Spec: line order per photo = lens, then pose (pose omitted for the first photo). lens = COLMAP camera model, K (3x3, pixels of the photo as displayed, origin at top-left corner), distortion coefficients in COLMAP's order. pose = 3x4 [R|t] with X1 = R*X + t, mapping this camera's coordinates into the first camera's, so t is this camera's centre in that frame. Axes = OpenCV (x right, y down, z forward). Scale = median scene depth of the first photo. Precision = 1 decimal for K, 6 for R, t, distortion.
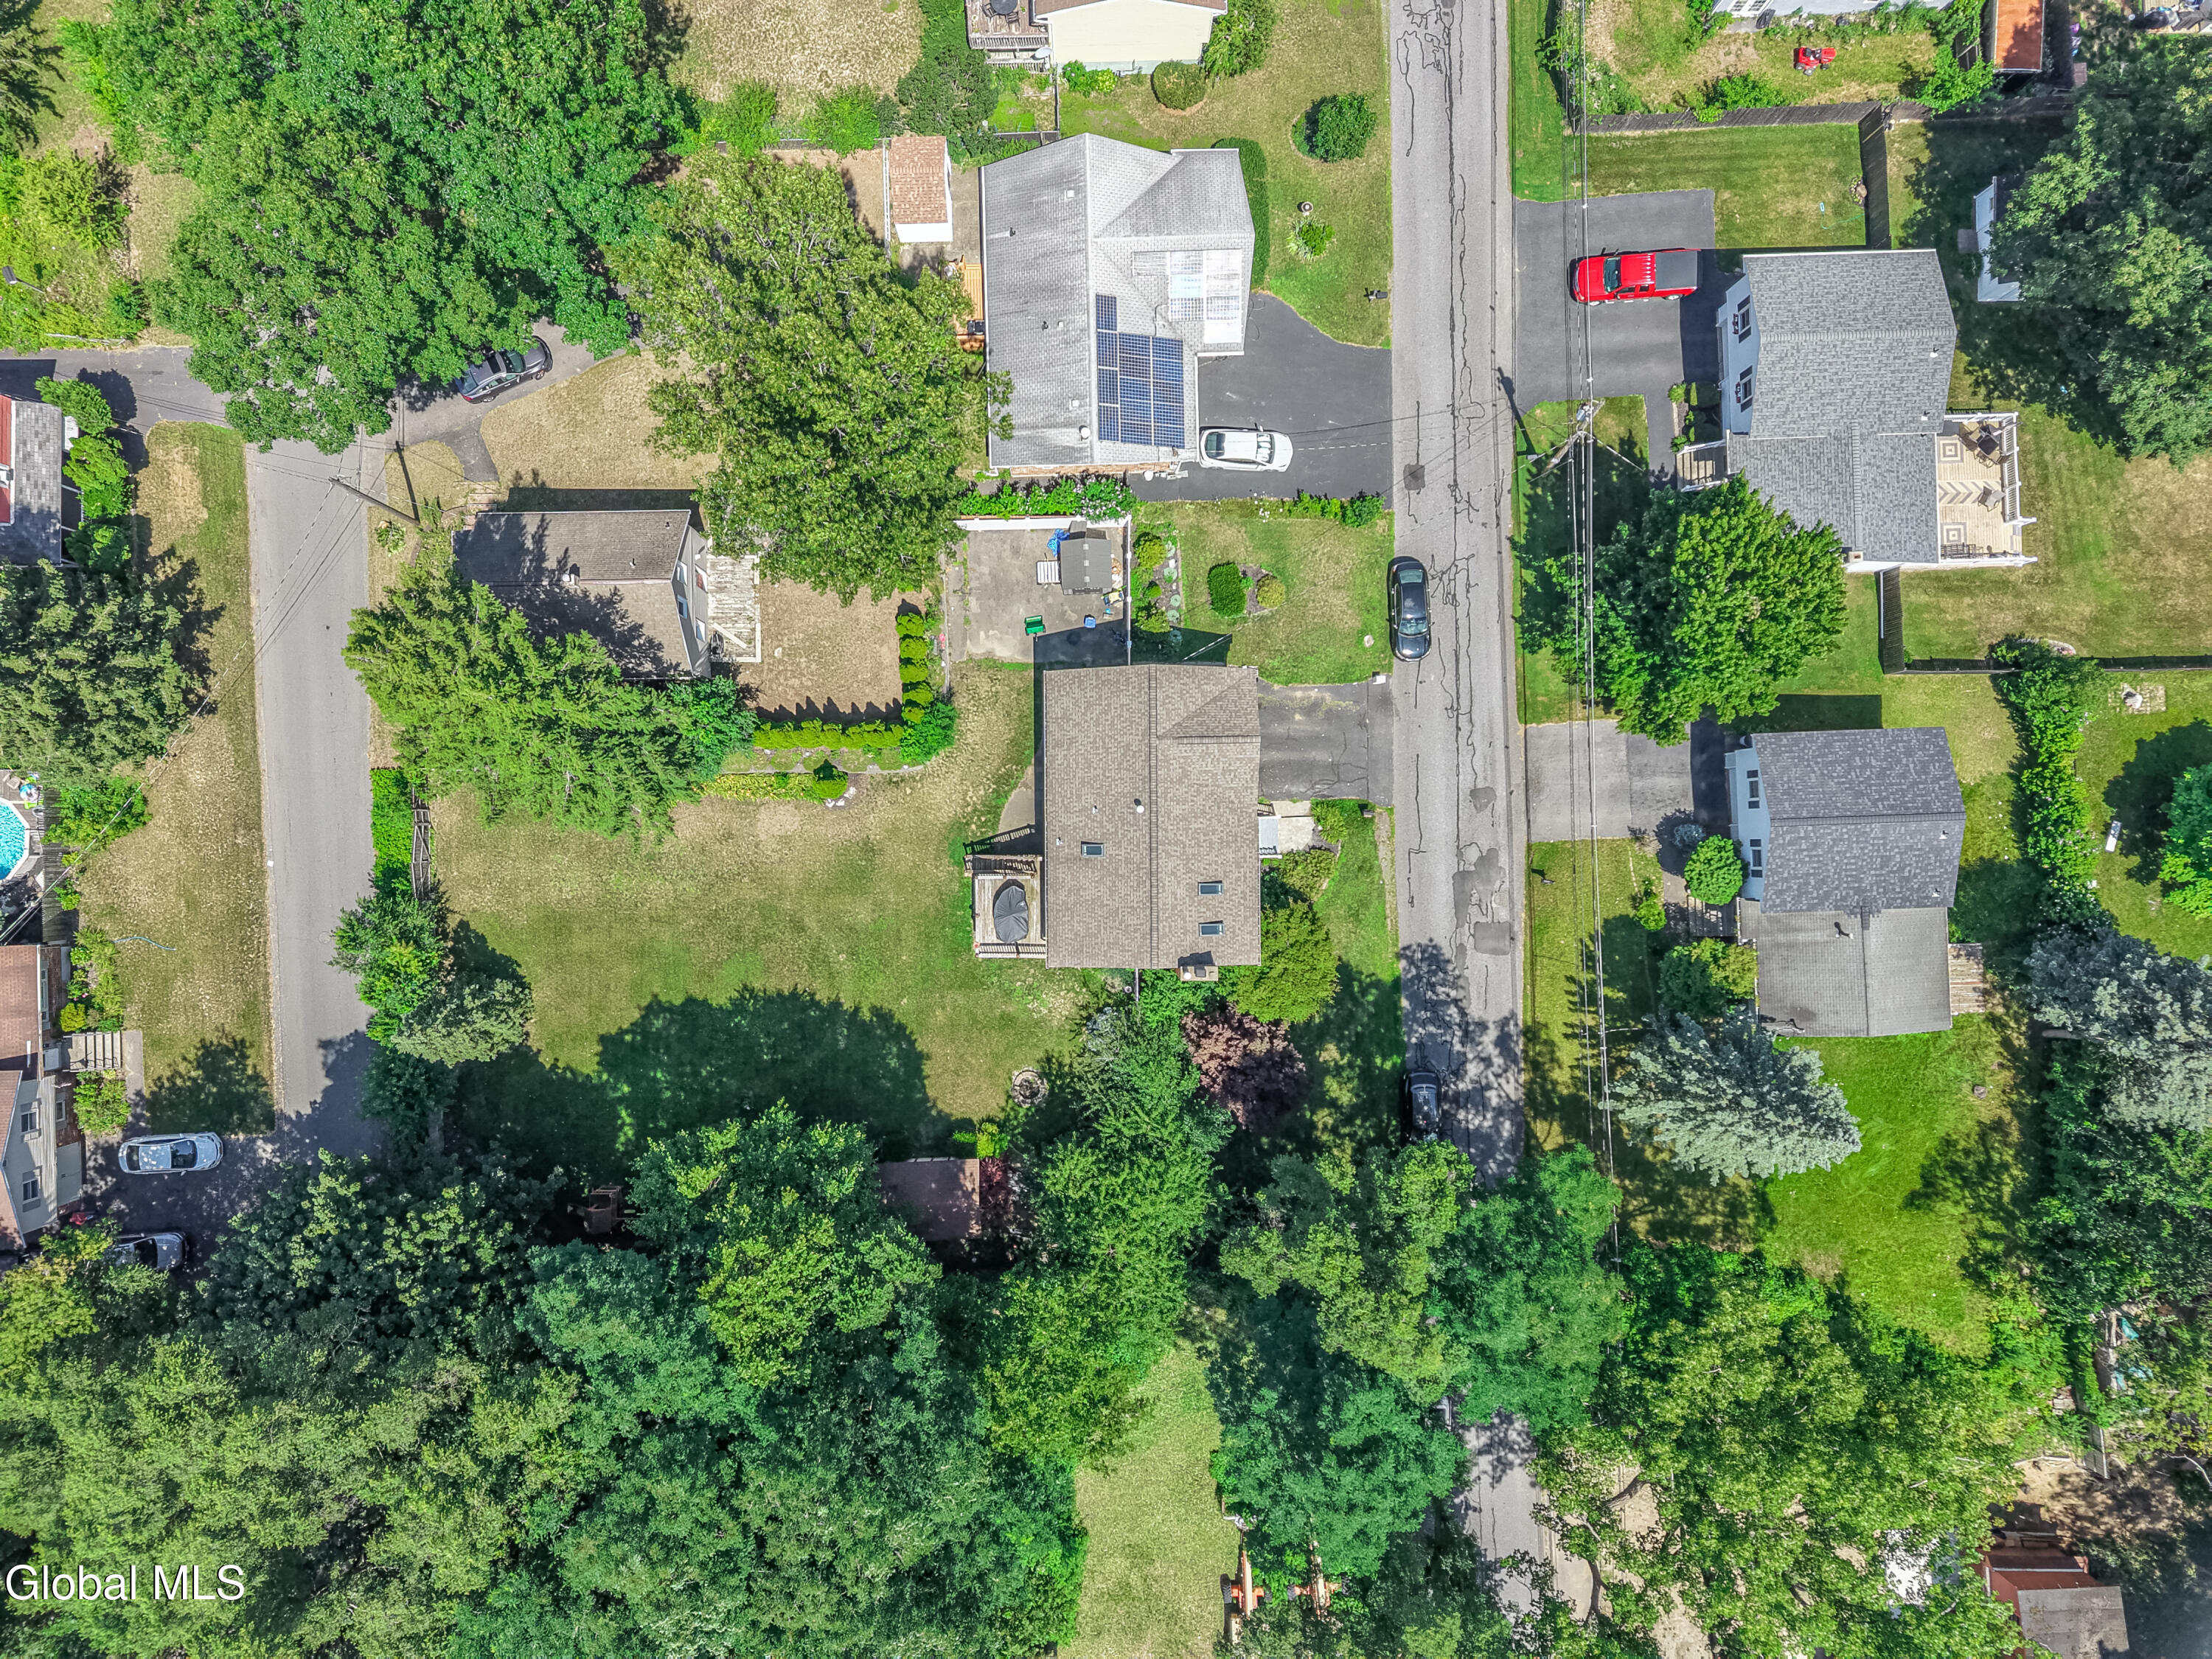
lens RADIAL K [[1472.2, 0, 1111.1], [0, 1472.2, 832.3], [0, 0, 1]] dist [0.031837, -0.028876]
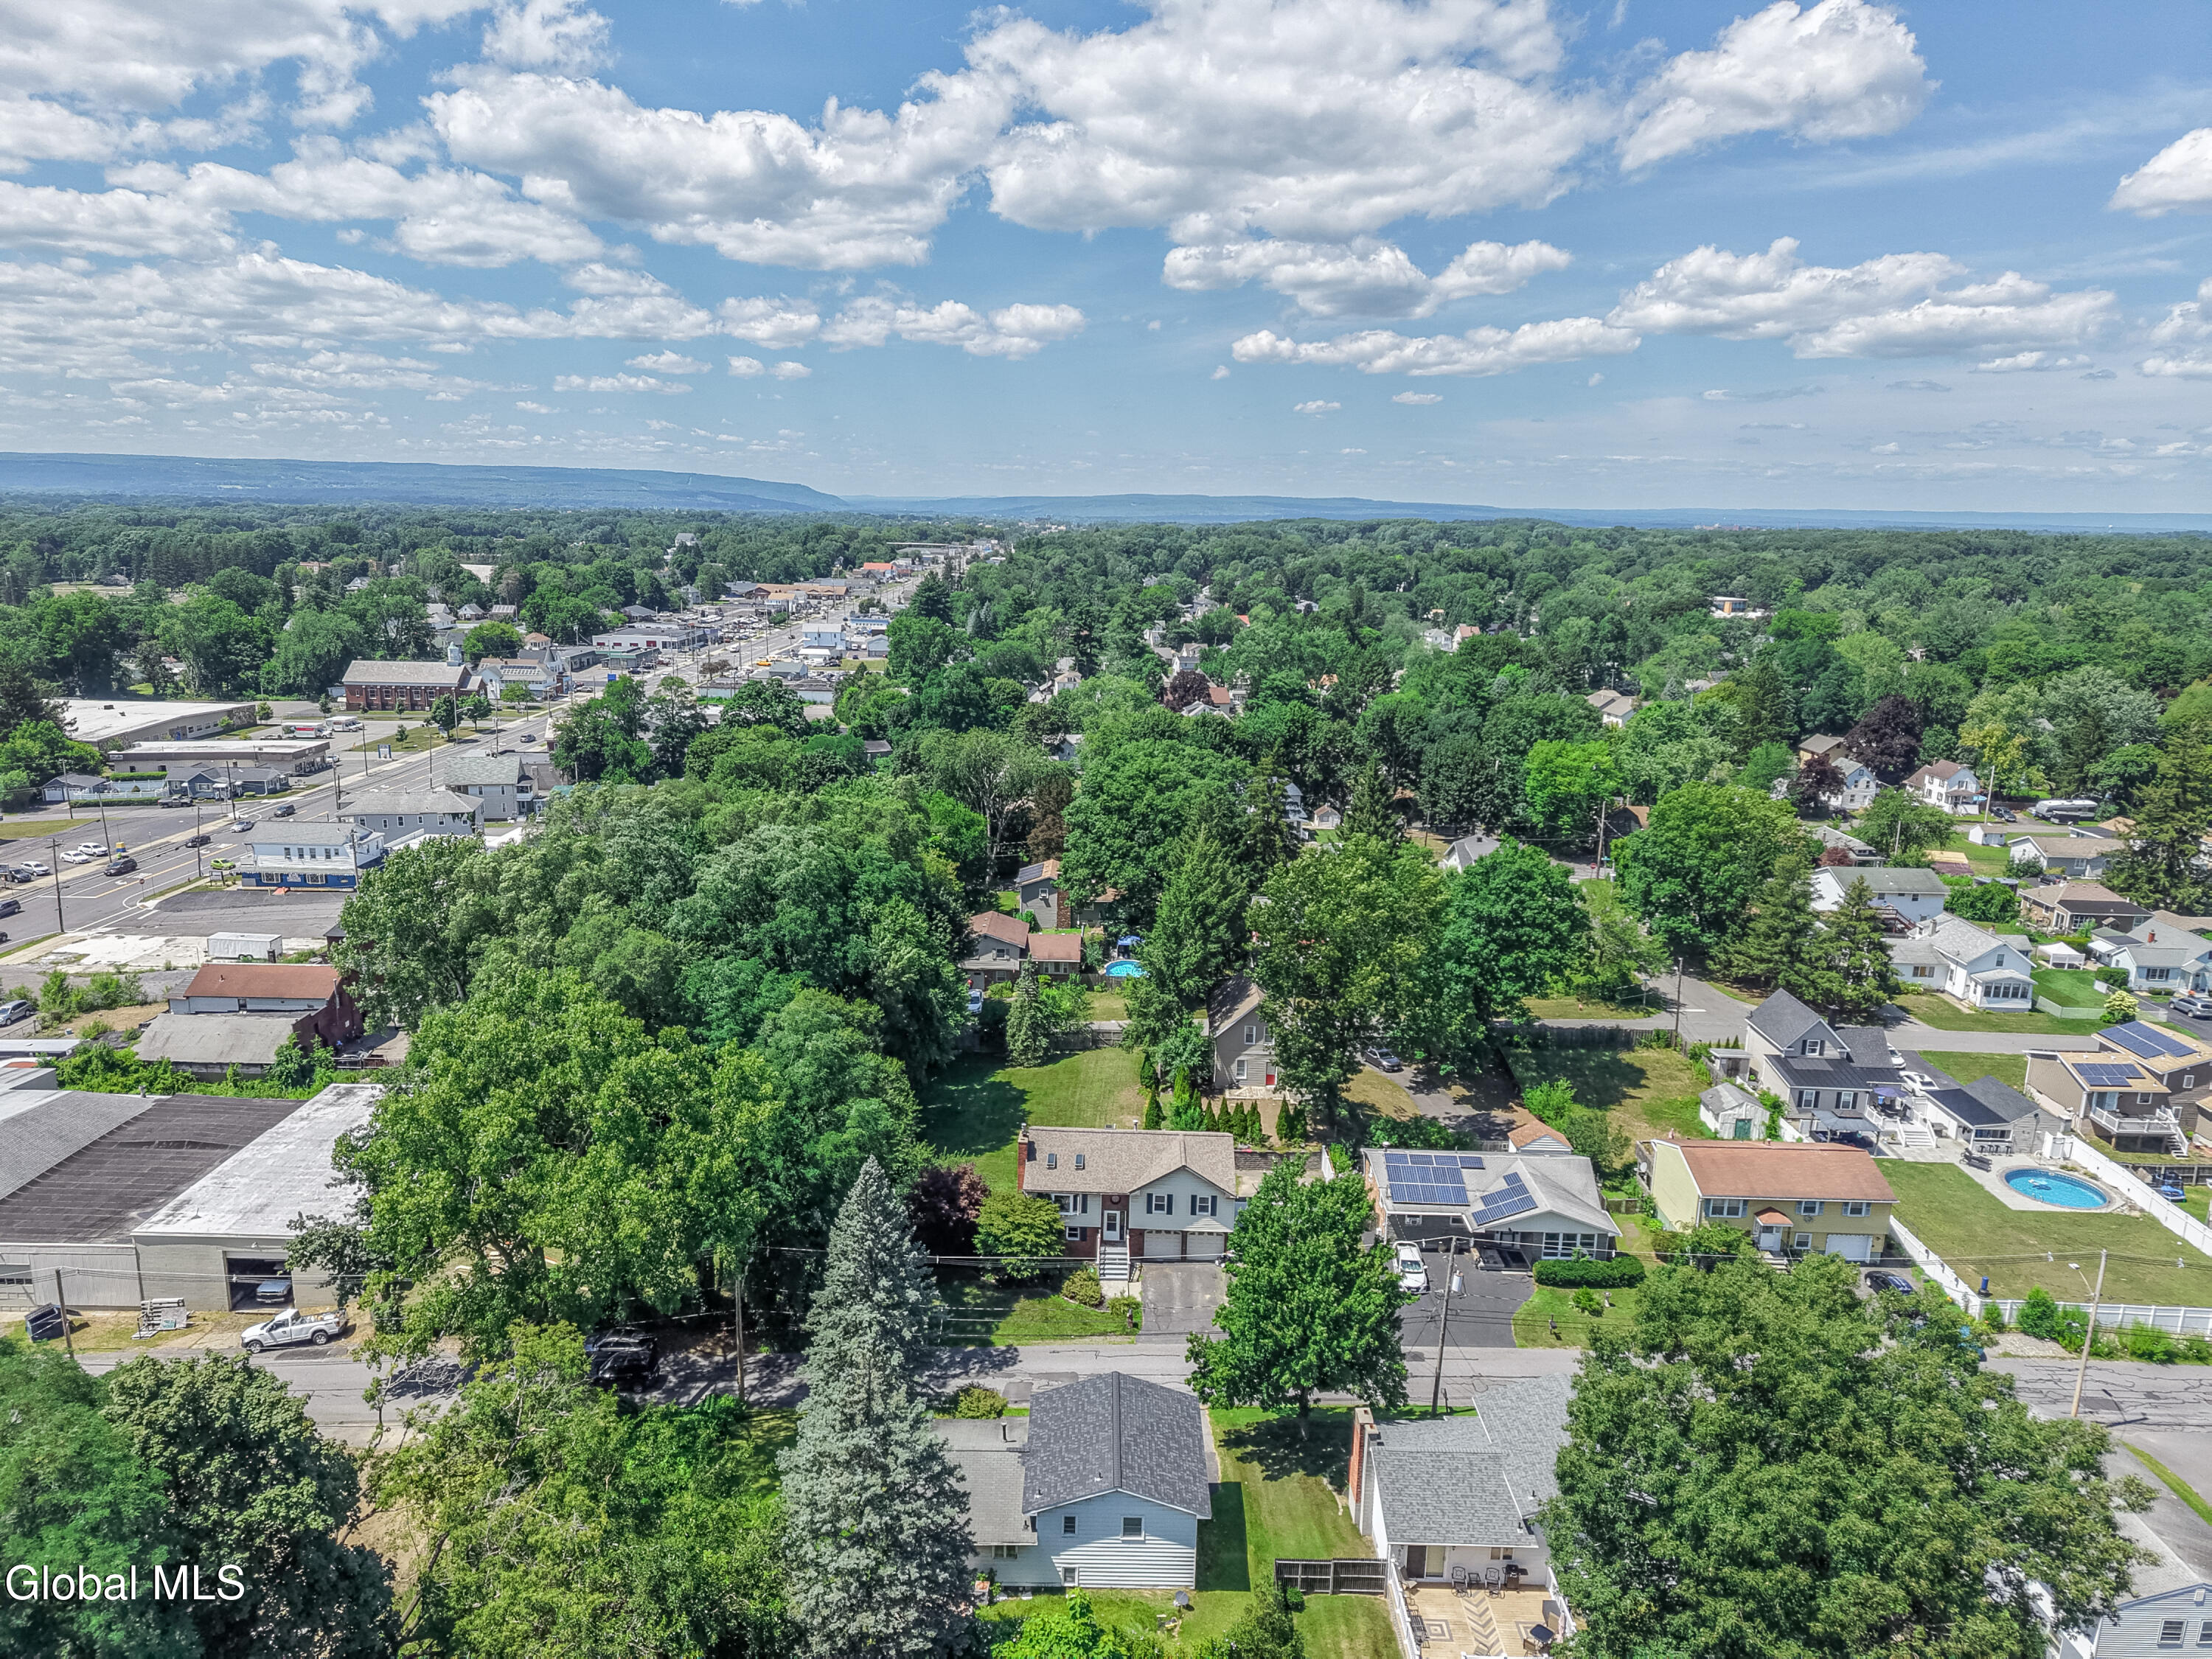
lens RADIAL K [[1472.2, 0, 1107.1], [0, 1472.2, 834.0], [0, 0, 1]] dist [0.031837, -0.028876]
pose [[-0.032888, 0.207825, -0.977613, 1.344099], [-0.999402, -0.017307, 0.029942, -0.025344], [-0.010697, 0.978013, 0.208270, 0.361031]]
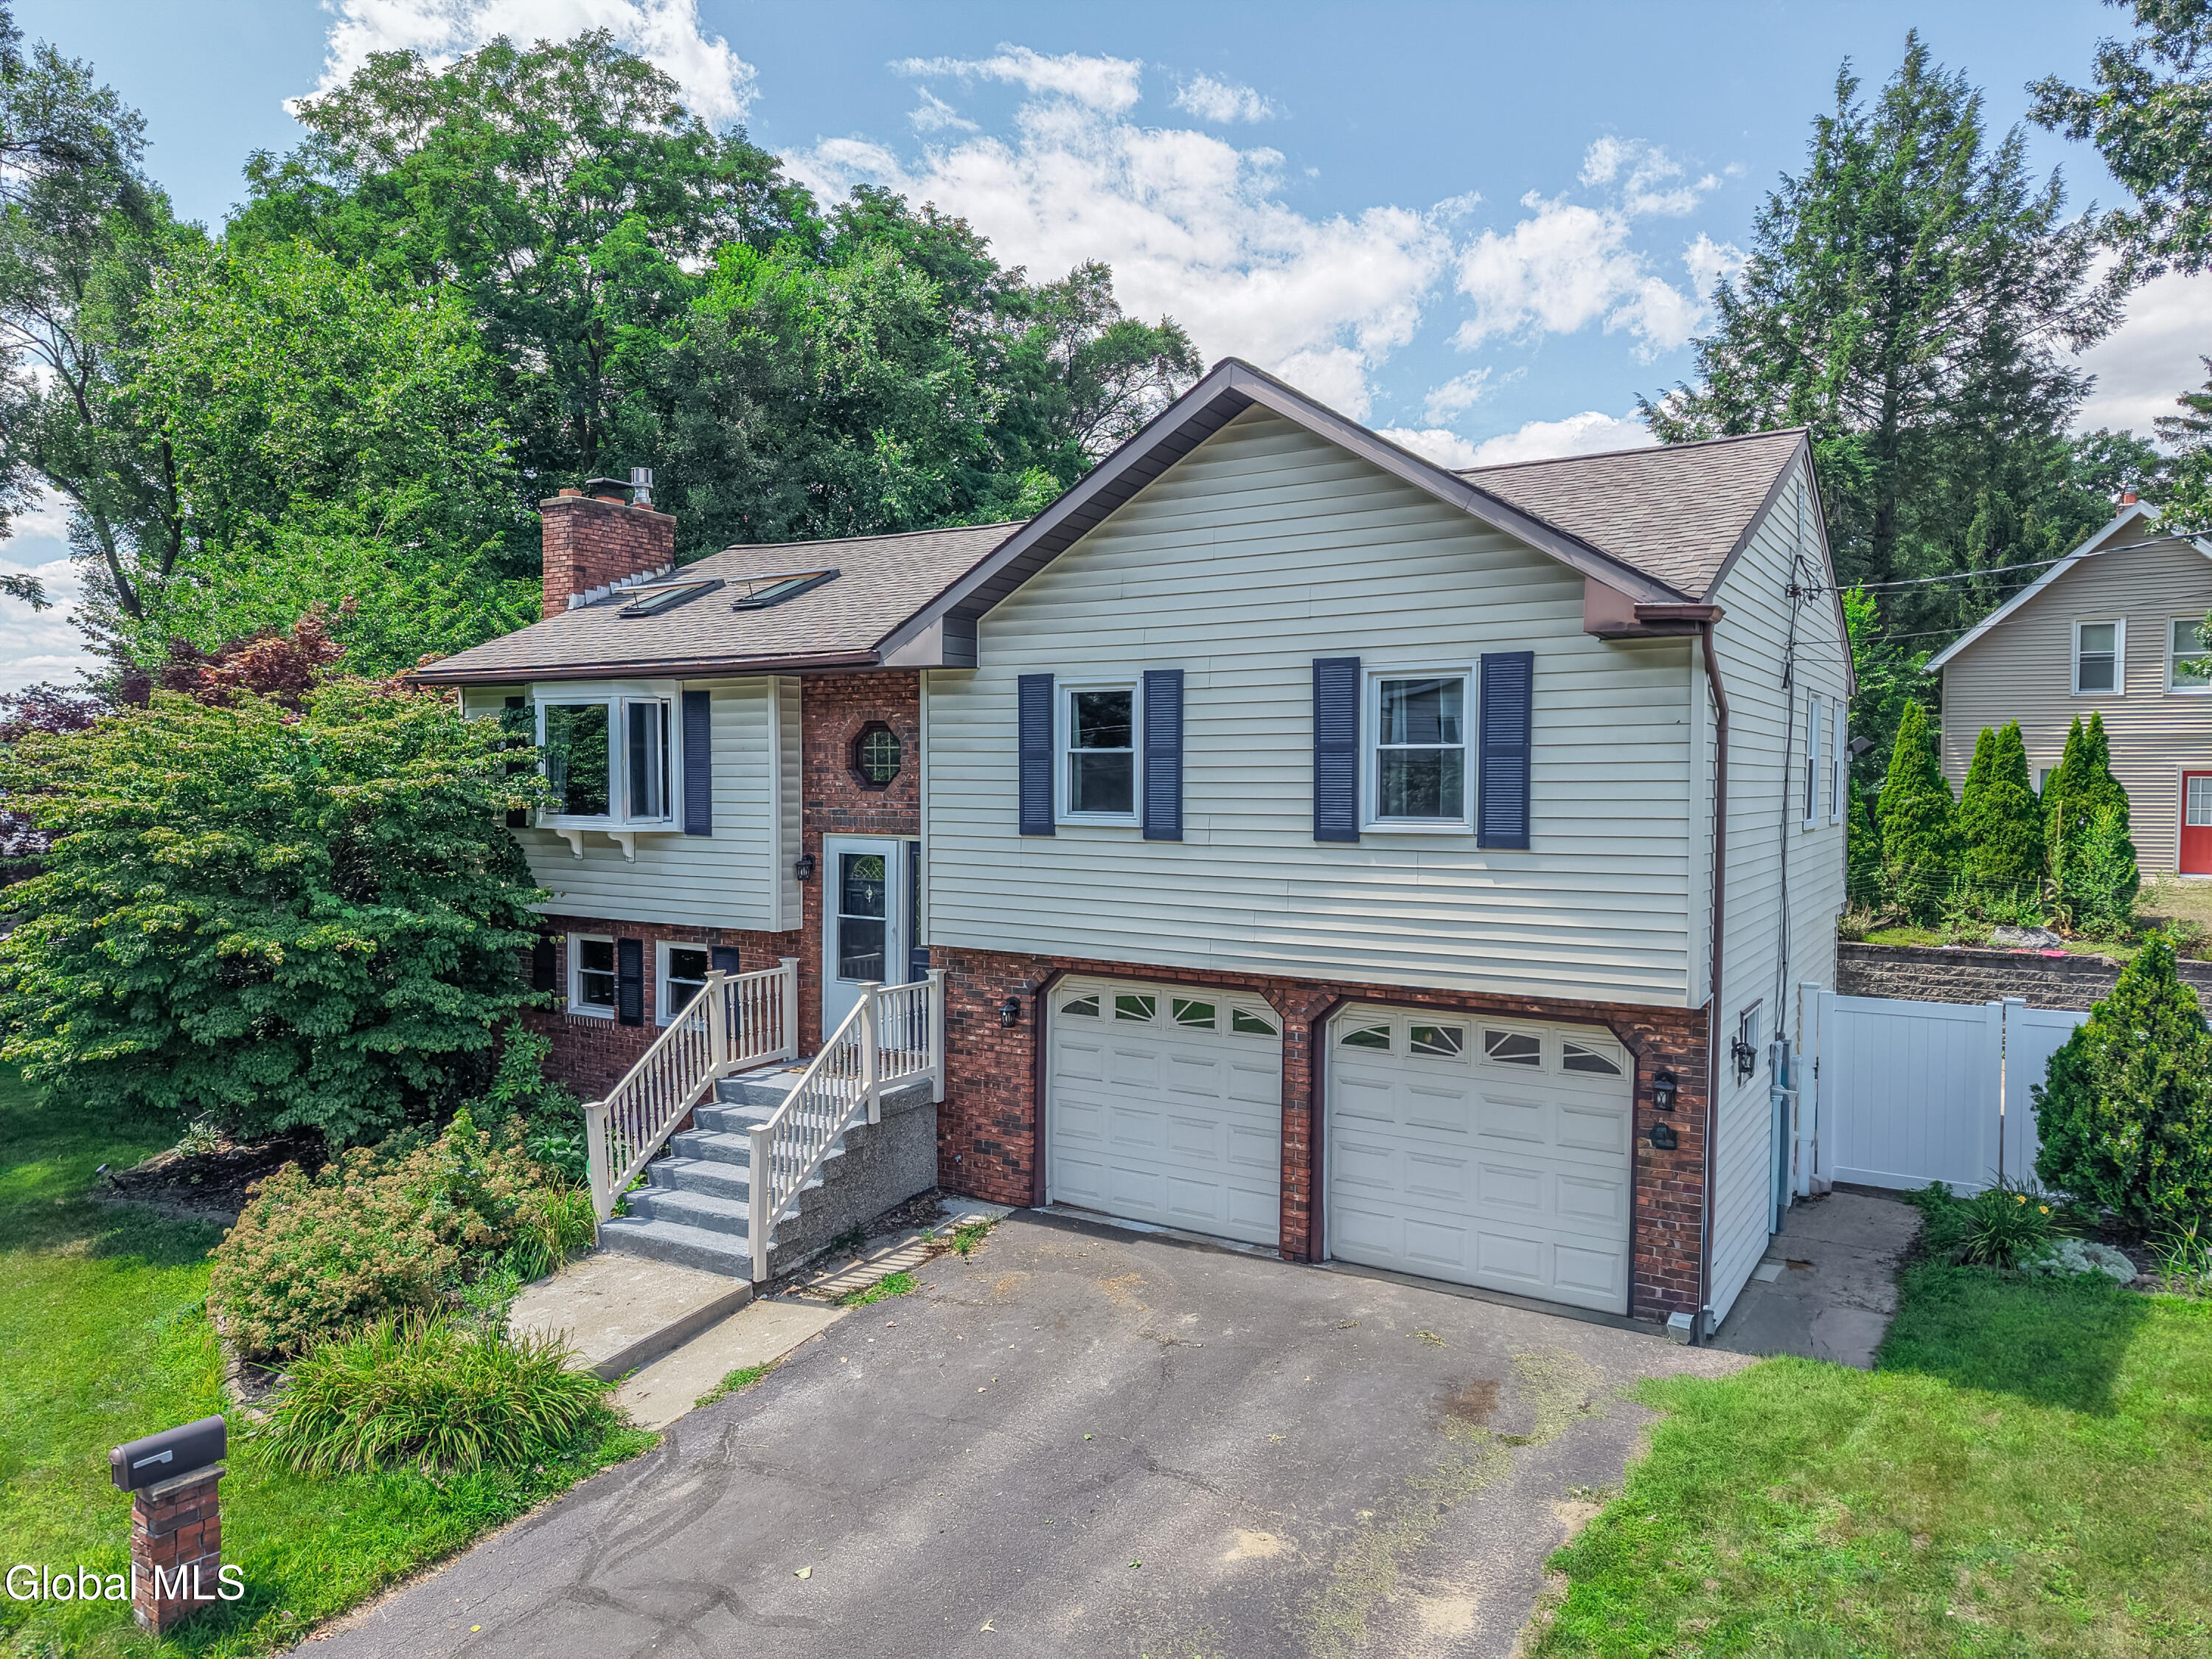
lens RADIAL K [[1472.2, 0, 1102.7], [0, 1472.2, 834.9], [0, 0, 1]] dist [0.031837, -0.028876]
pose [[-0.543654, 0.021569, -0.839032, 0.243690], [-0.839278, -0.005348, 0.543676, -0.135201], [0.007240, 0.999753, 0.021010, 0.977348]]
